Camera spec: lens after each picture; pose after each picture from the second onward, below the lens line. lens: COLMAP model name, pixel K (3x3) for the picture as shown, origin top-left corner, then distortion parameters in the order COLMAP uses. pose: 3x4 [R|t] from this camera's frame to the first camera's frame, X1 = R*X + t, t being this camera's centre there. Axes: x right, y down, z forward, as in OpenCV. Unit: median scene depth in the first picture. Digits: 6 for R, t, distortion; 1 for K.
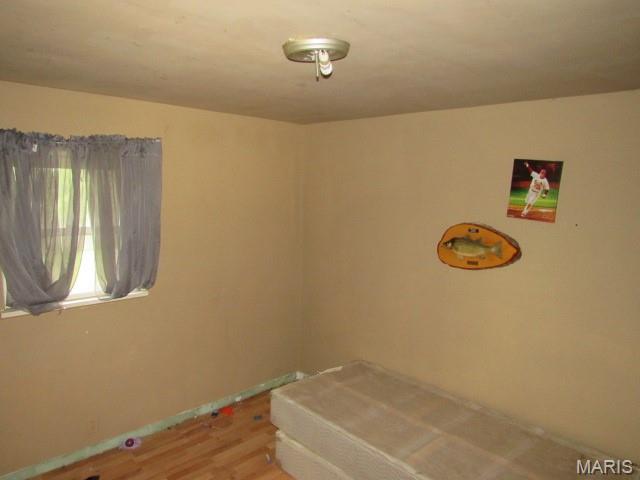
lens RADIAL K [[456.9, 0, 323.3], [0, 456.9, 240.4], [0, 0, 1]] dist [-0.034529, -0.001394]
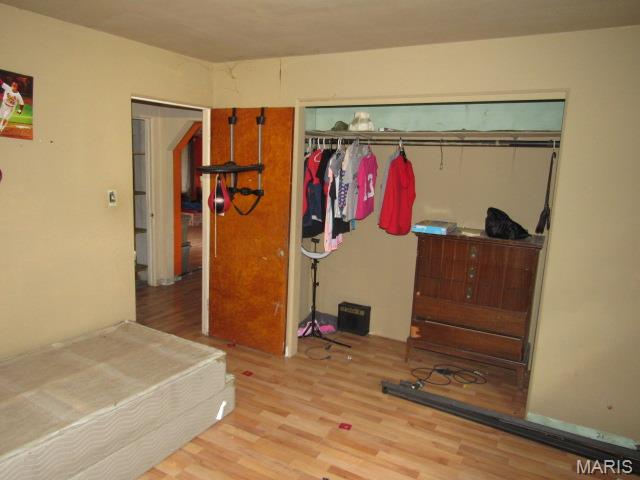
lens RADIAL K [[456.9, 0, 323.3], [0, 456.9, 240.4], [0, 0, 1]] dist [-0.034529, -0.001394]
pose [[-0.277381, -0.206427, 0.938322, -0.628586], [0.057150, 0.971371, 0.230592, -0.015729], [-0.959059, 0.117587, -0.257642, 0.665246]]
